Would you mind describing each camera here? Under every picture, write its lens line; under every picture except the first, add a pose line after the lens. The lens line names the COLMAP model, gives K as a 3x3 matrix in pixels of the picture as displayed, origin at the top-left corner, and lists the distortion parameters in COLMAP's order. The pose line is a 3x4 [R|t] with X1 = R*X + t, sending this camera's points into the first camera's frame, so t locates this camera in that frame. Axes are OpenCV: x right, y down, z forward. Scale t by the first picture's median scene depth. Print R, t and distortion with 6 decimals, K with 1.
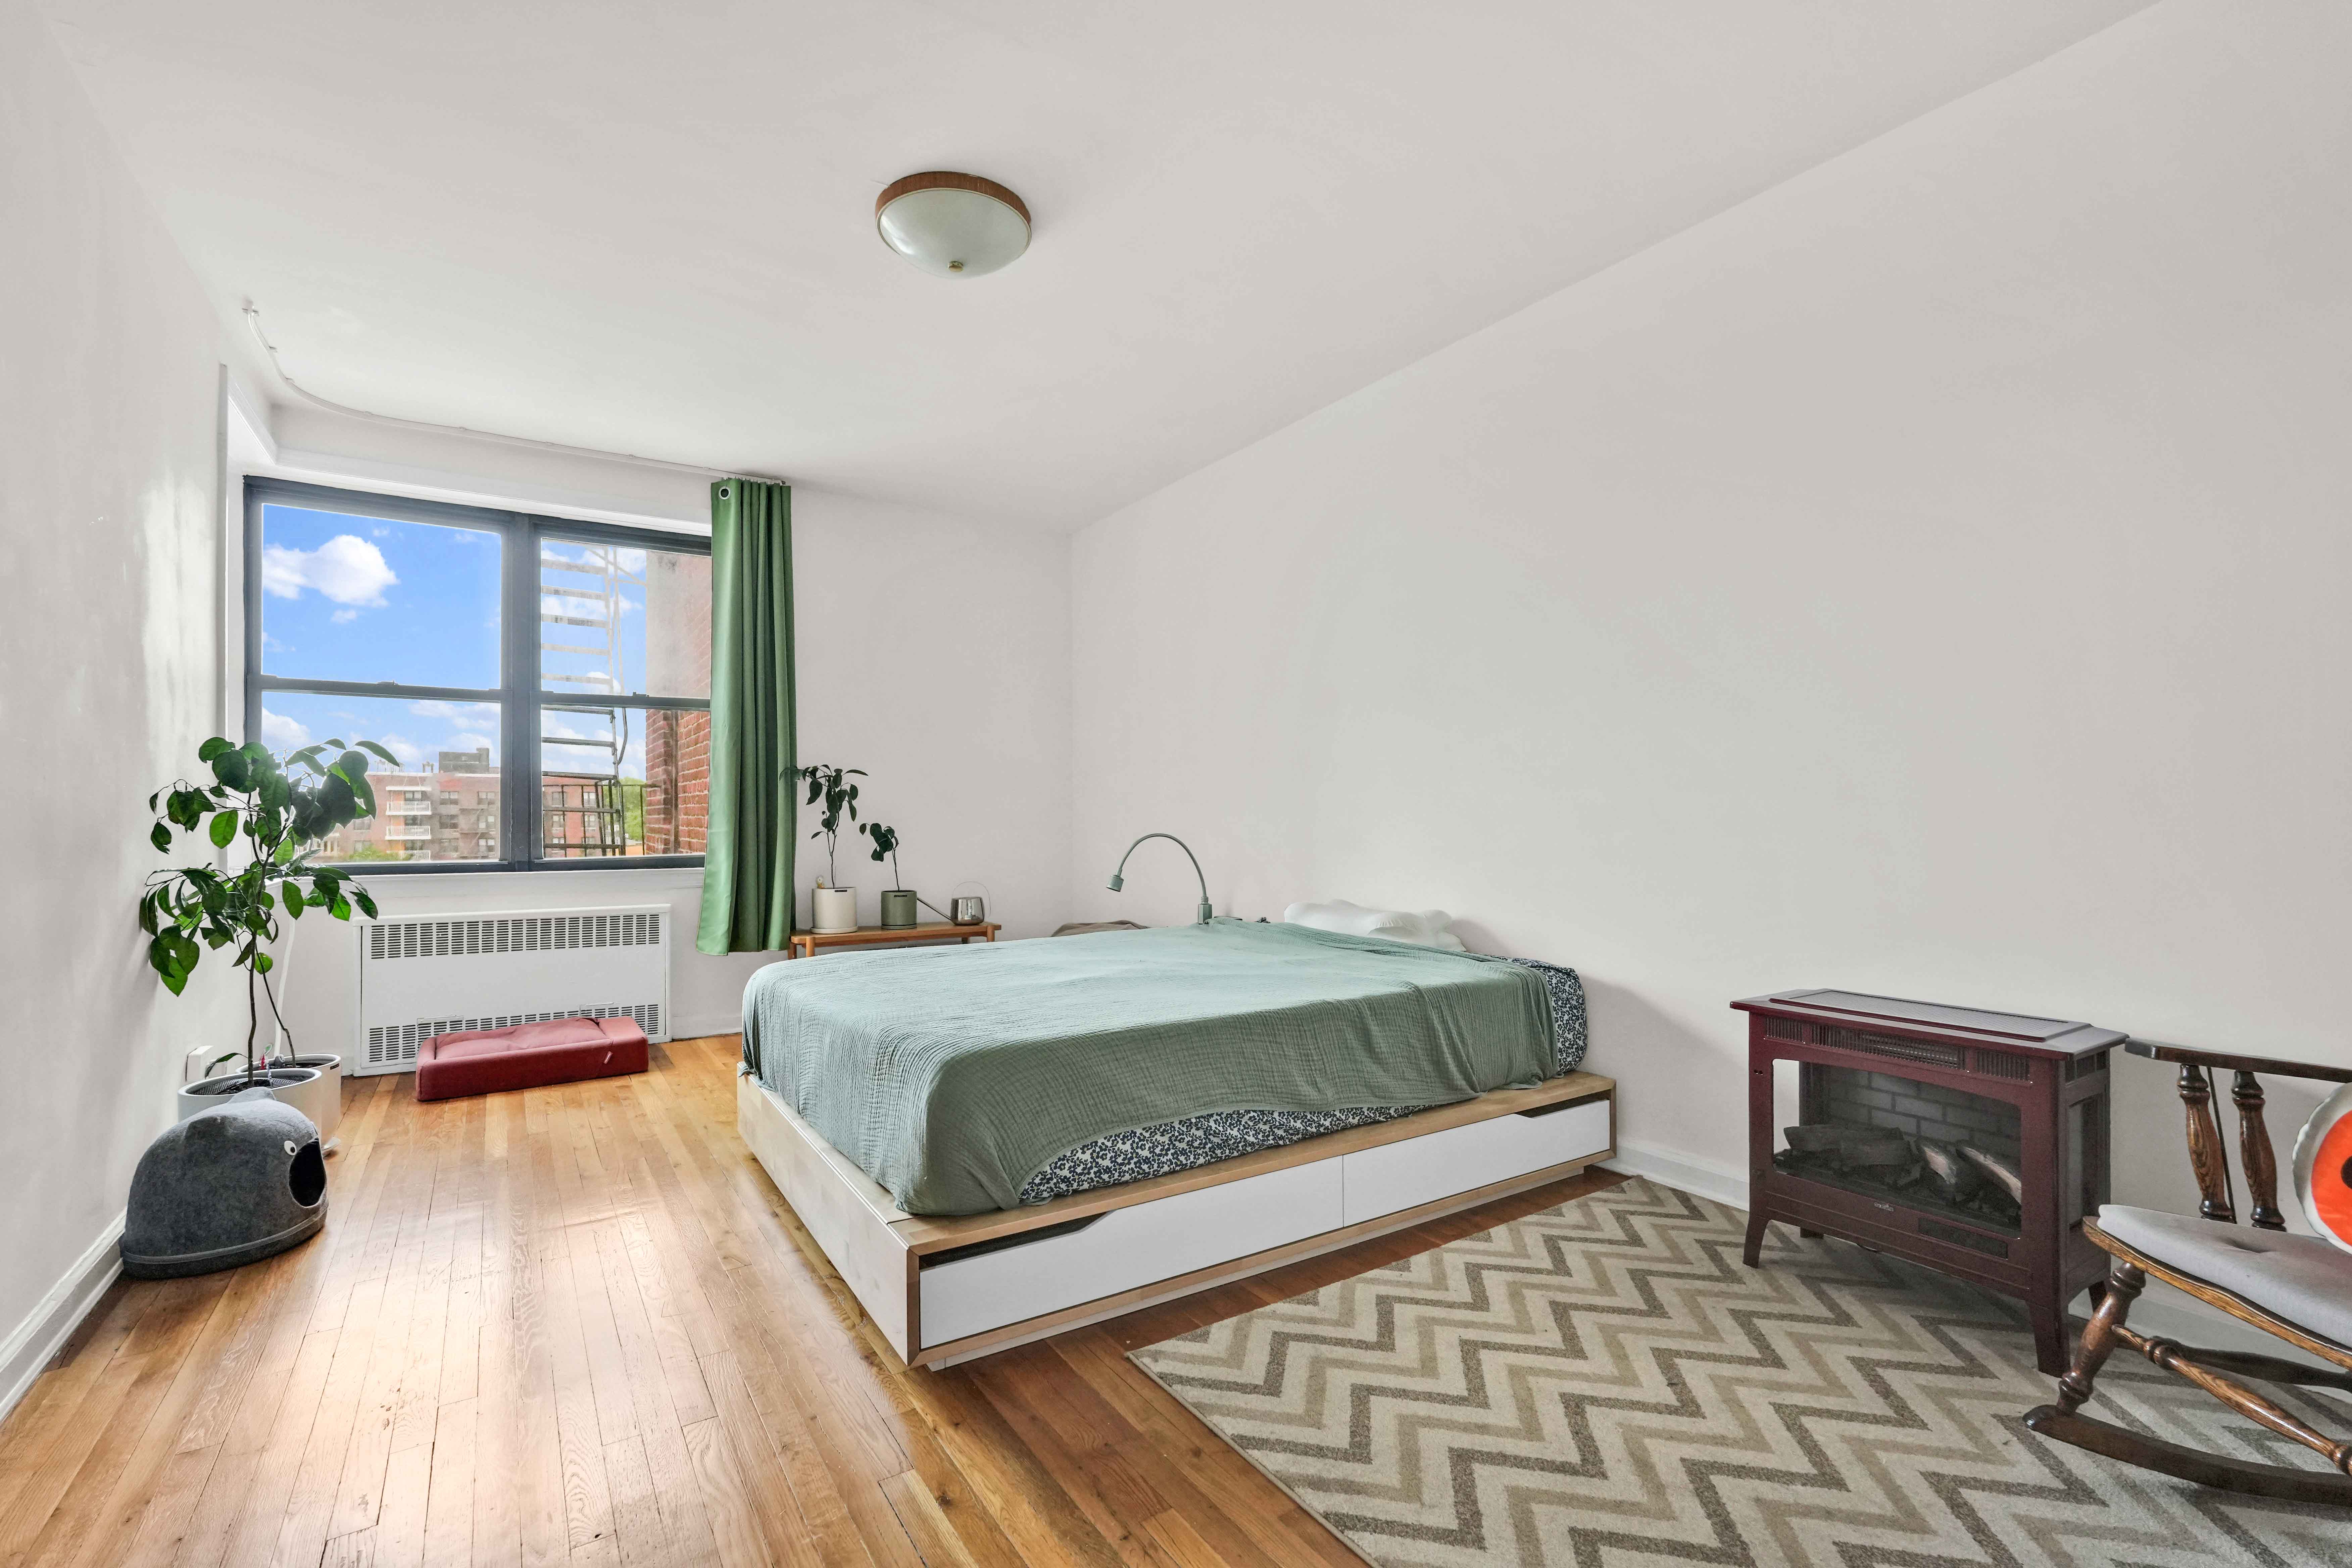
lens RADIAL K [[1039.1, 0, 1169.9], [0, 1039.1, 788.1], [0, 0, 1]] dist [-0.019717, 0.008804]
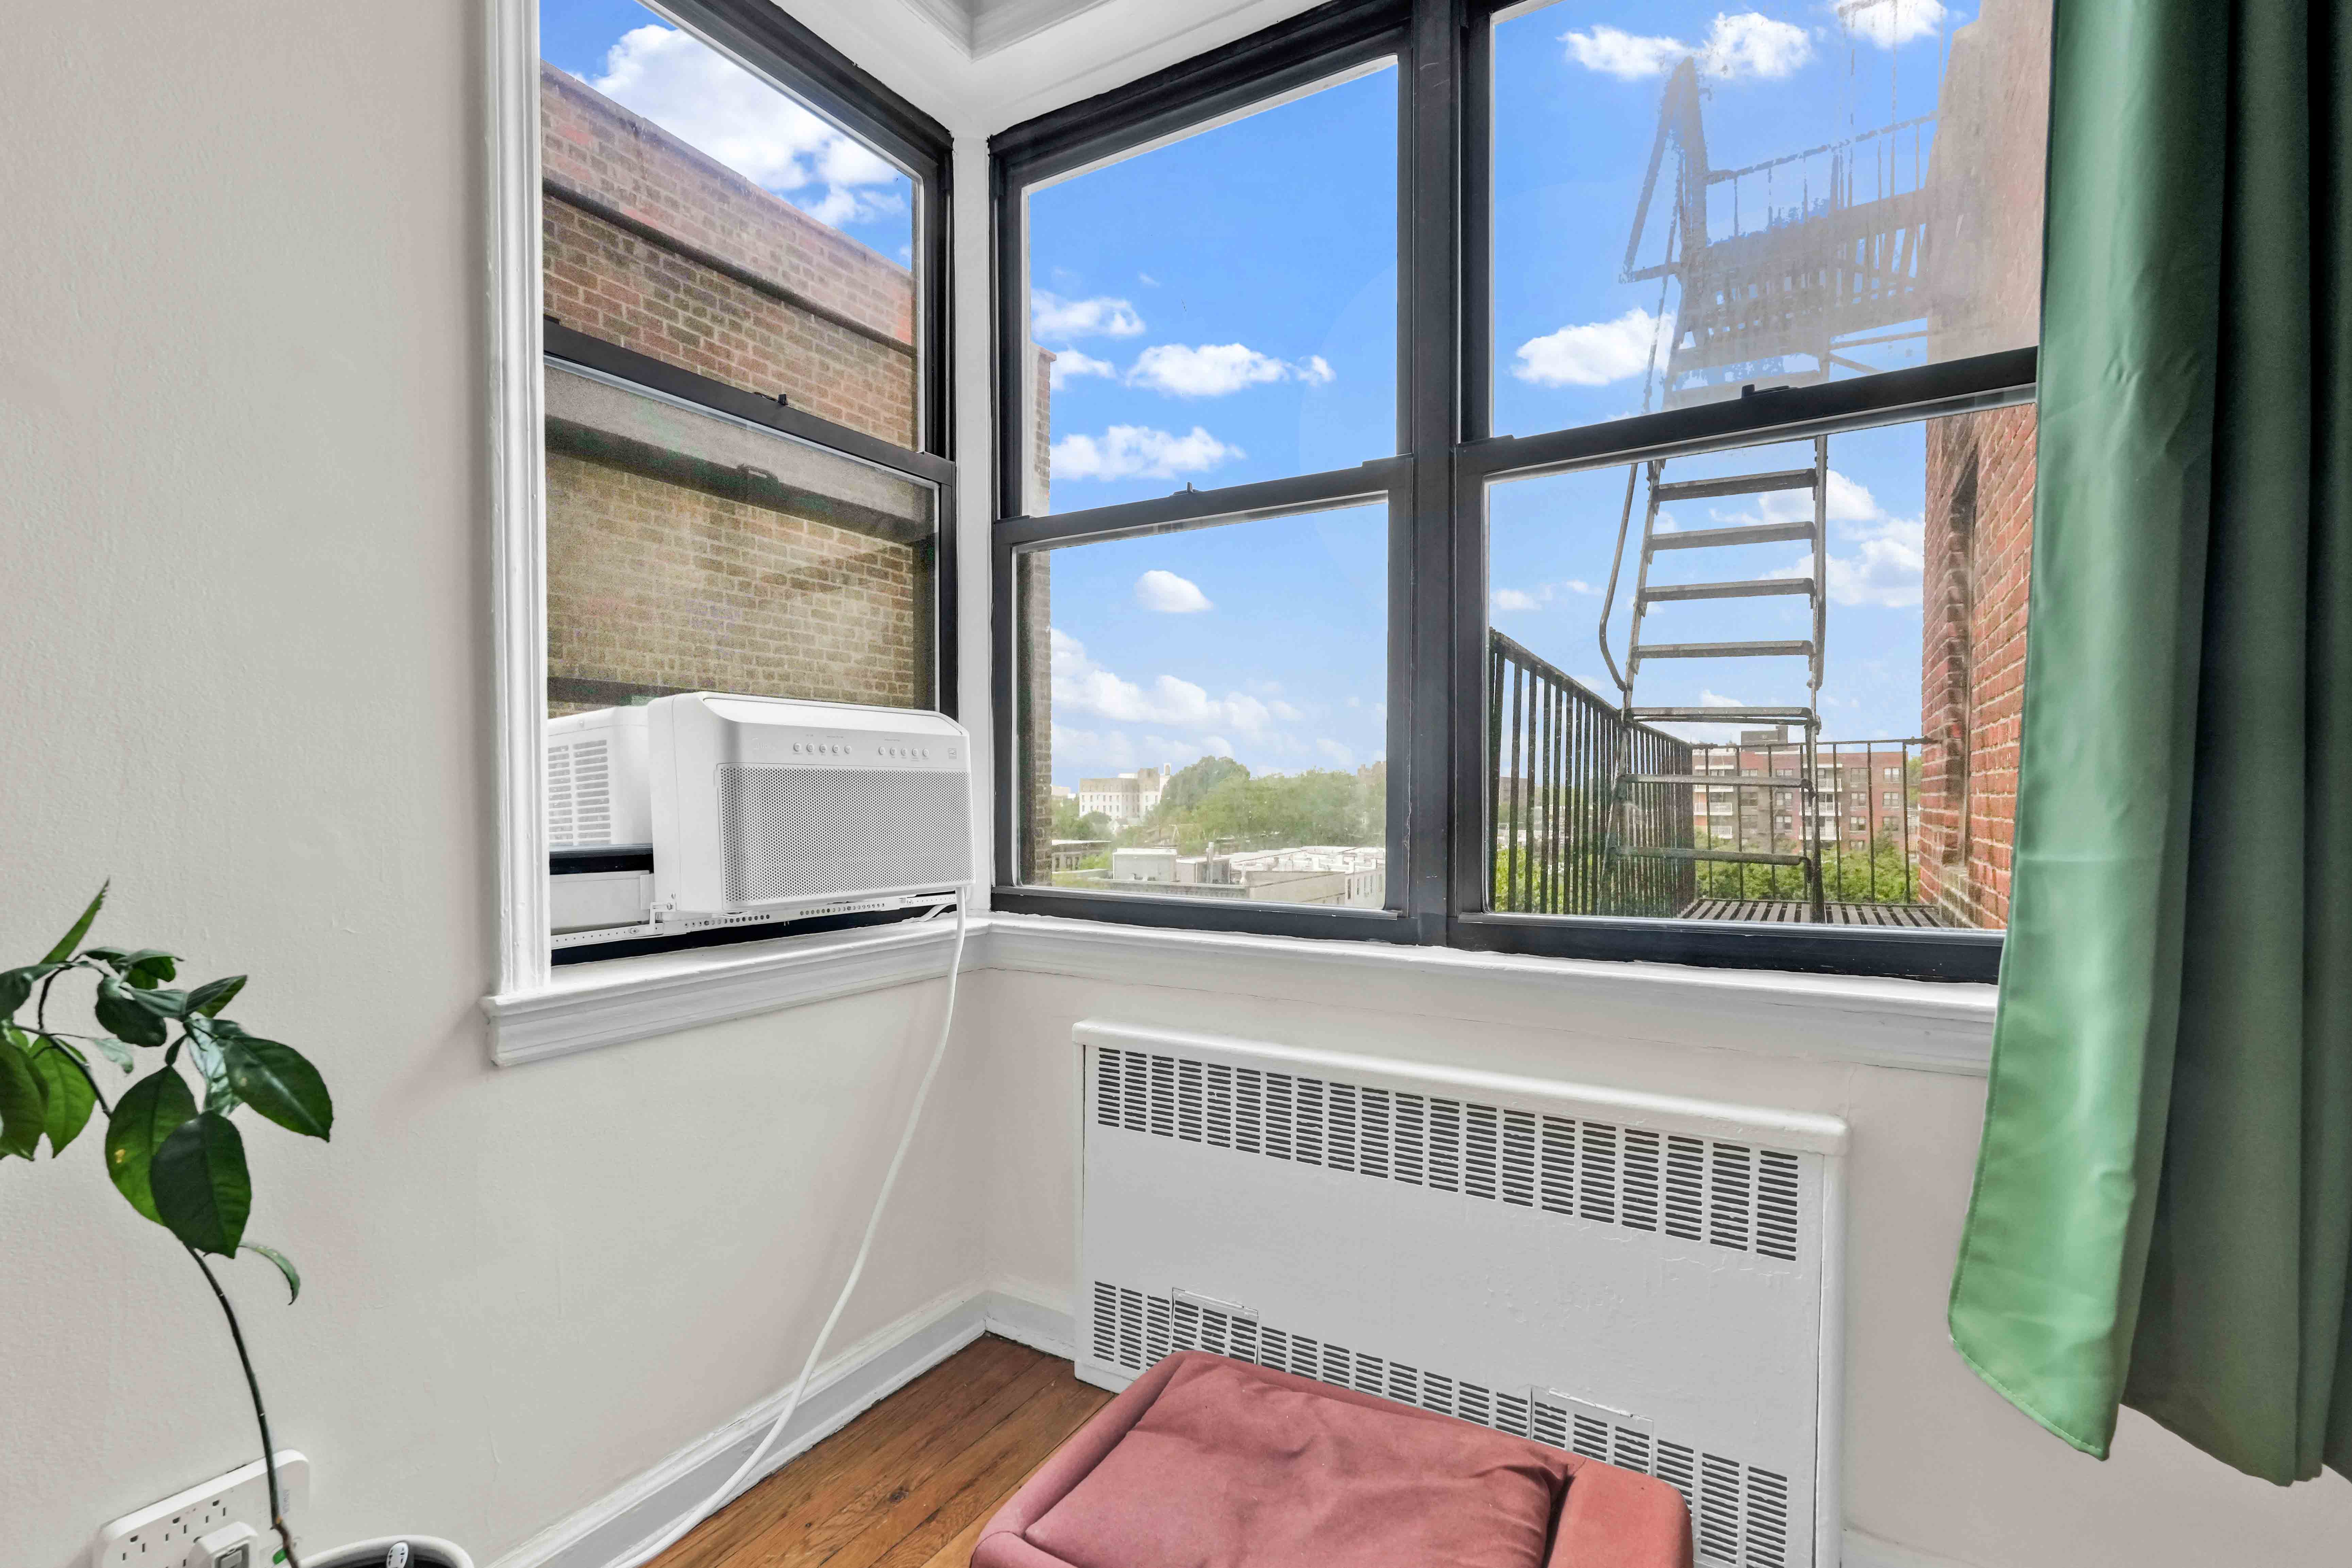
lens RADIAL K [[1059.5, 0, 1182.1], [0, 1059.5, 833.5], [0, 0, 1]] dist [-0.000725, 0.000072]
pose [[0.448741, 0.037796, -0.892862, -0.535896], [0.020283, 0.998417, 0.052459, 0.032066], [0.893432, -0.041651, 0.447264, 1.226375]]
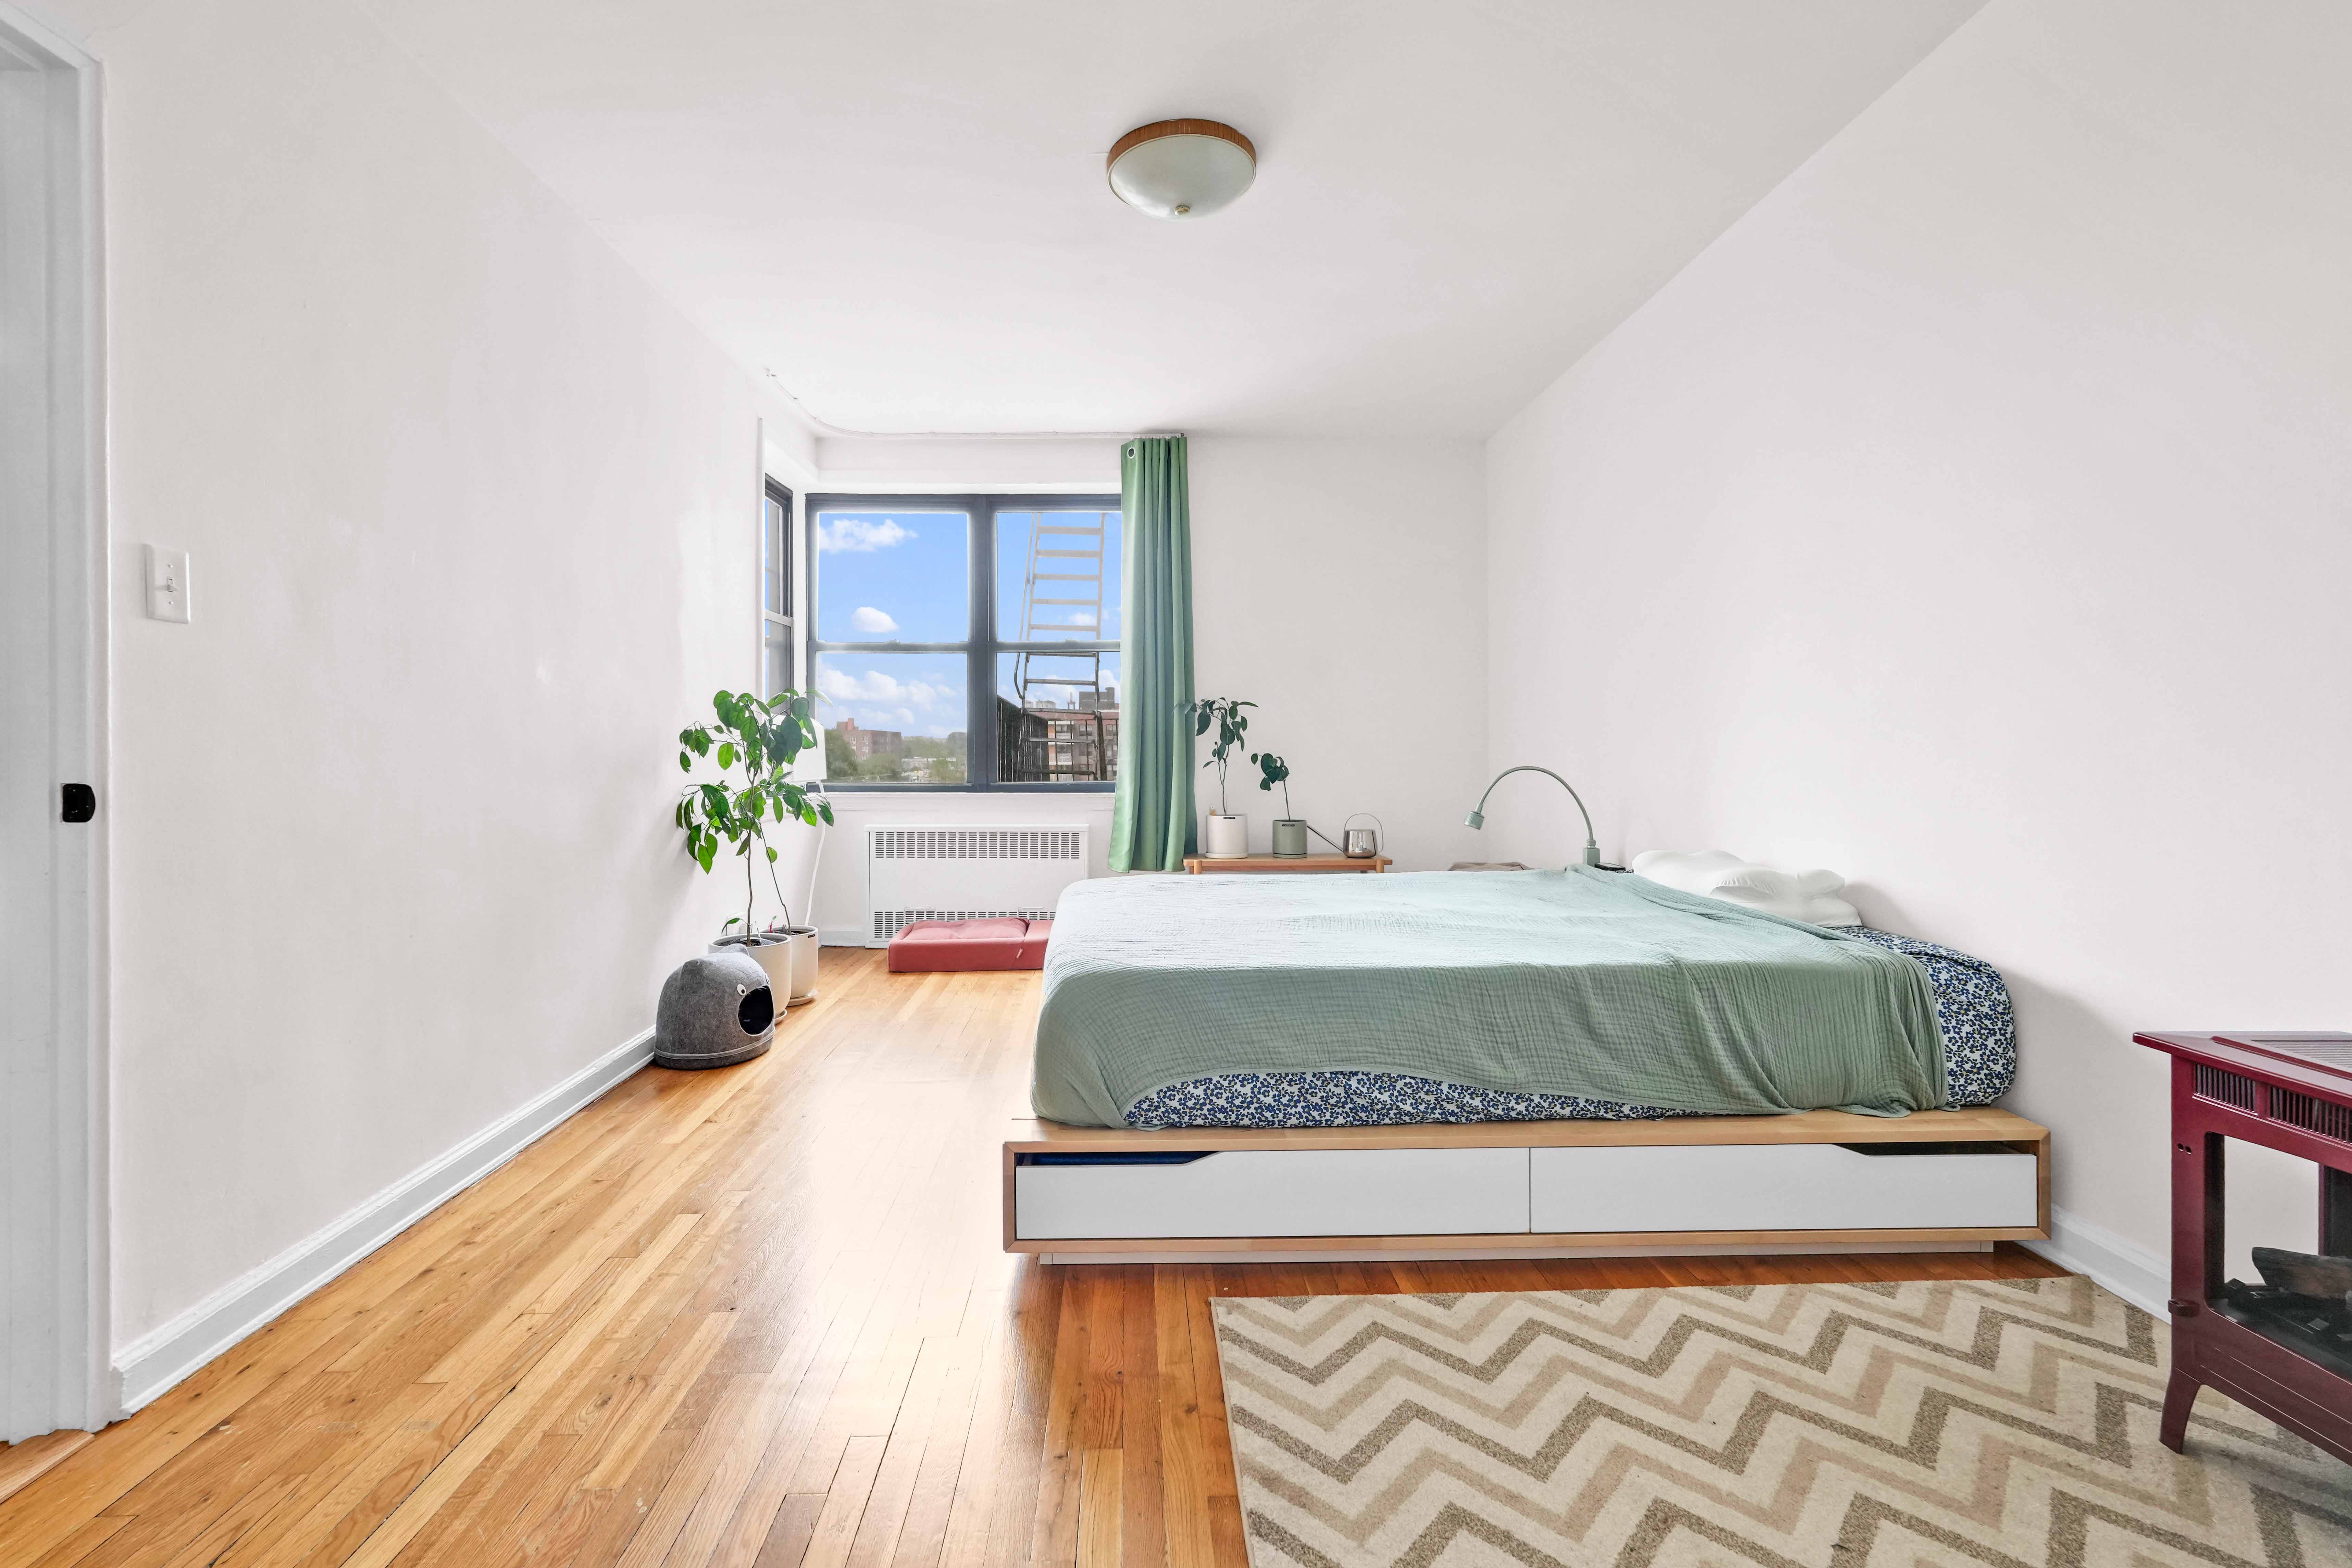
lens RADIAL K [[1059.3, 0, 1144.6], [0, 1059.3, 724.7], [0, 0, 1]] dist [-0.016044, 0.007611]
pose [[0.847202, -0.010171, -0.531173, 0.311463], [0.014038, 0.999896, 0.003244, 0.000623], [0.531085, -0.010205, 0.847257, 0.090239]]
